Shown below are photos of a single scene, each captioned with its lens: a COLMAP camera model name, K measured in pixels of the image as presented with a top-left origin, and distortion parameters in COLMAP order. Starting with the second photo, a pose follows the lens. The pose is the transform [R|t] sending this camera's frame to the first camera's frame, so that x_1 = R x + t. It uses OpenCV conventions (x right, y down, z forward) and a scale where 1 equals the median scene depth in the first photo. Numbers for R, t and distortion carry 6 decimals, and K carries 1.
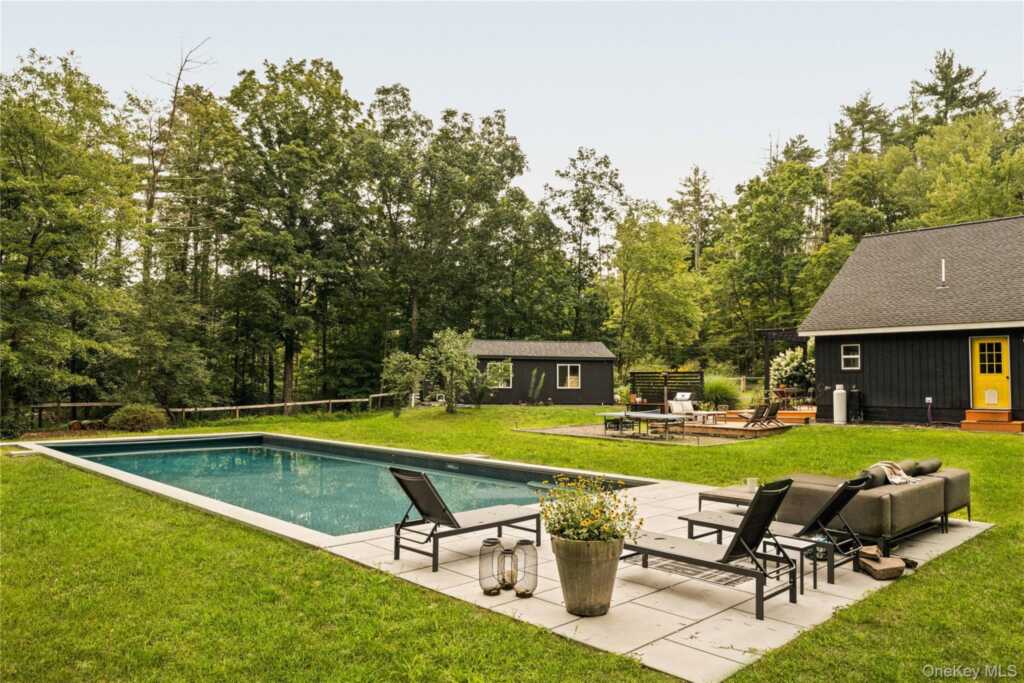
lens RADIAL K [[693.6, 0, 512.0], [0, 693.6, 341.5], [0, 0, 1]] dist [-0.005552, 0.002035]
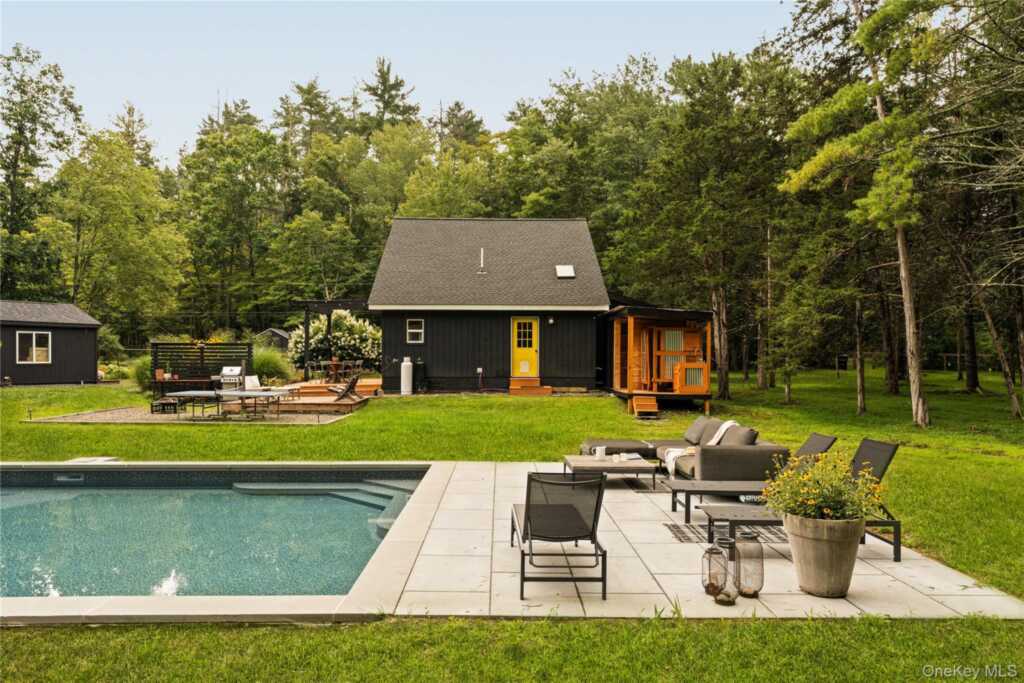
lens RADIAL K [[711.0, 0, 512.0], [0, 711.0, 341.5], [0, 0, 1]] dist [-0.000110, 0.006290]
pose [[0.687361, 0.012879, 0.726202, -0.091597], [-0.041475, 0.998907, 0.021541, 0.003966], [-0.725131, -0.044925, 0.687144, 0.065888]]
